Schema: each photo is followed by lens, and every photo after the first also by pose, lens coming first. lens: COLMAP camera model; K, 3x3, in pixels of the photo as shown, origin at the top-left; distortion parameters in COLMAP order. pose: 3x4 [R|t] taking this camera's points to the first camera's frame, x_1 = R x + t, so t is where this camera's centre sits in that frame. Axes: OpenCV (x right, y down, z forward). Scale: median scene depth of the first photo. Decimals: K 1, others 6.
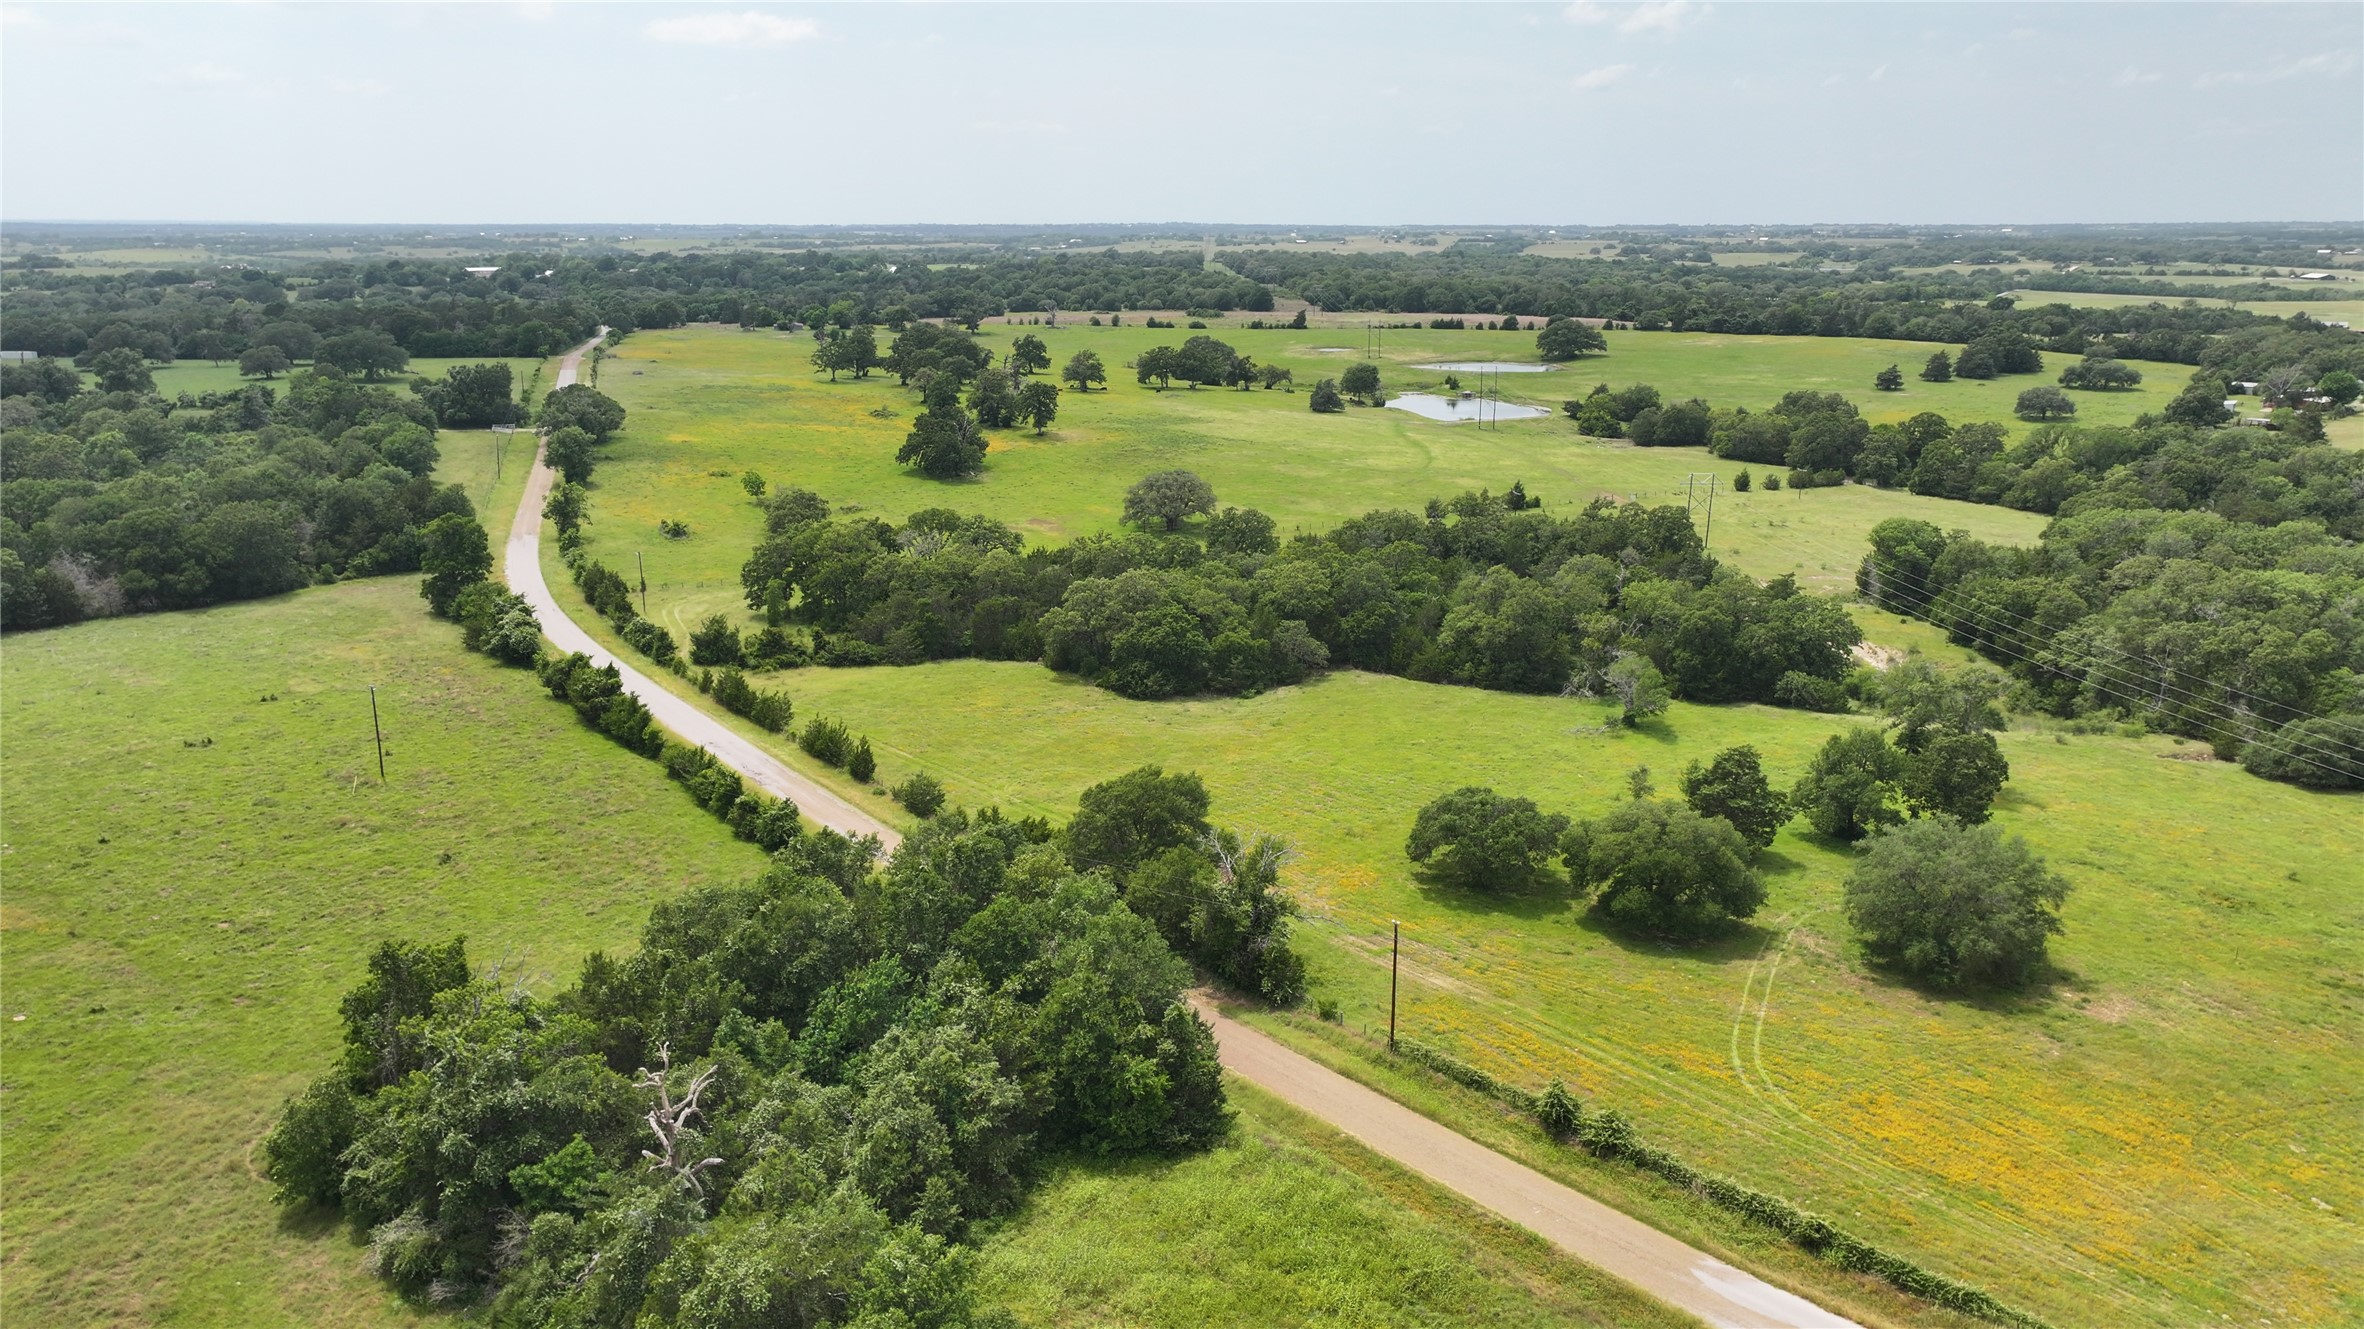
lens RADIAL K [[1667.0, 0, 1199.1], [0, 1667.0, 644.3], [0, 0, 1]] dist [0.003236, 0.009171]
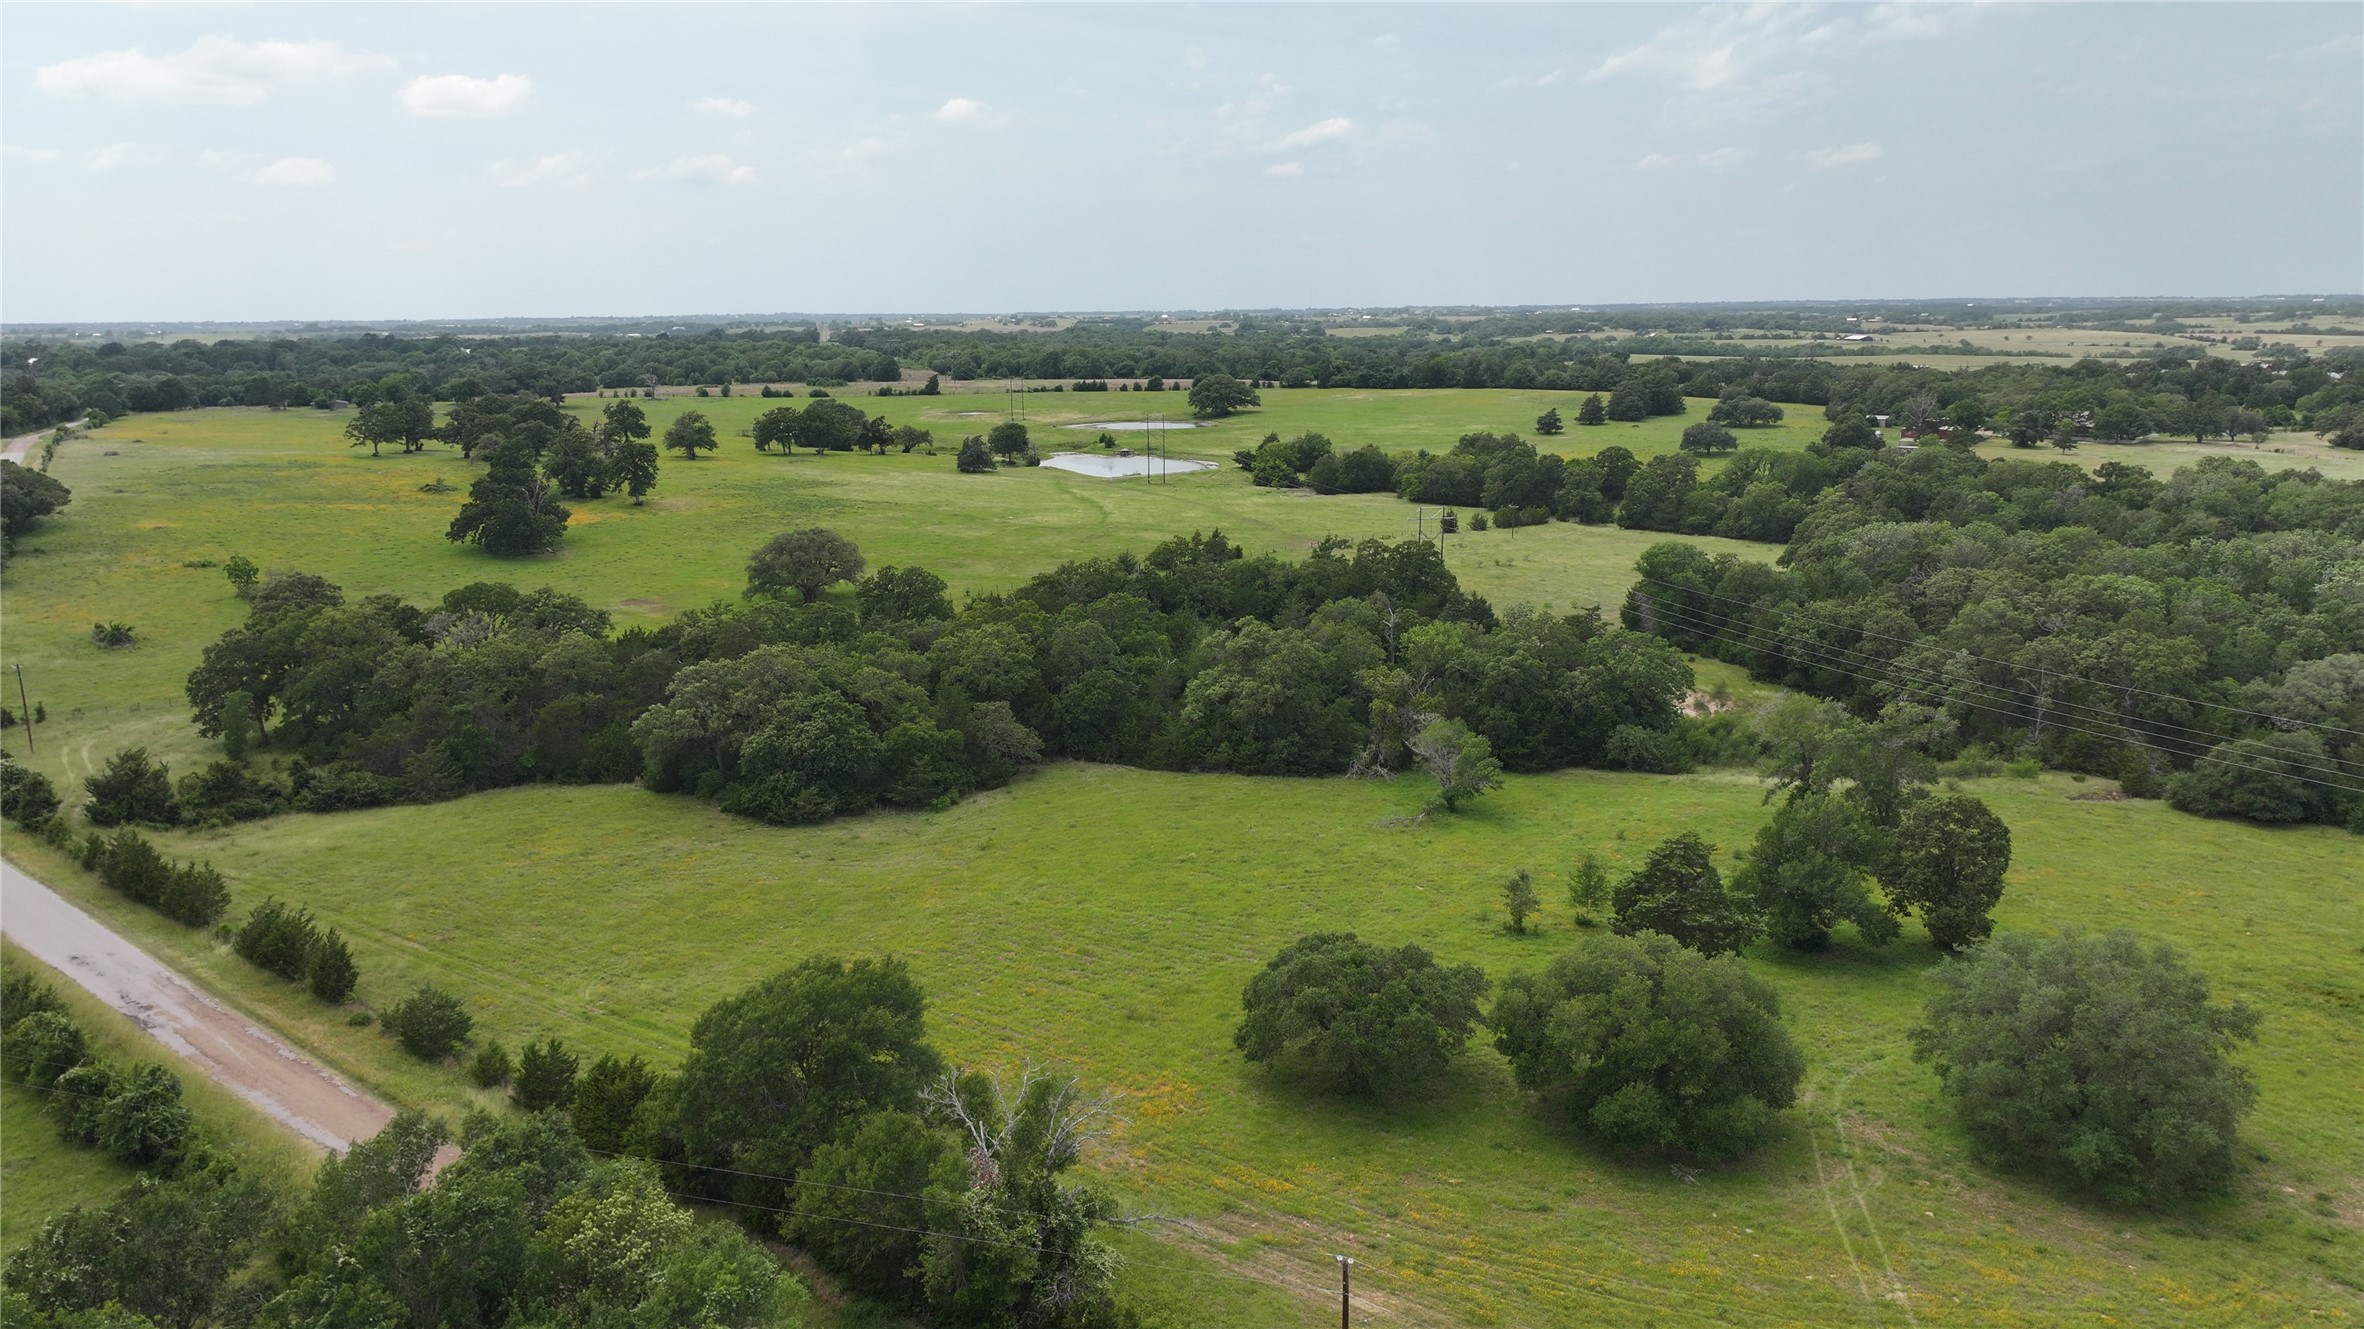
lens RADIAL K [[1667.0, 0, 1199.1], [0, 1667.0, 644.3], [0, 0, 1]] dist [0.003236, 0.009171]
pose [[0.974641, -0.056102, 0.216627, -0.007167], [0.067228, 0.996752, -0.044331, -0.000407], [-0.213436, 0.057770, 0.975247, 0.140650]]
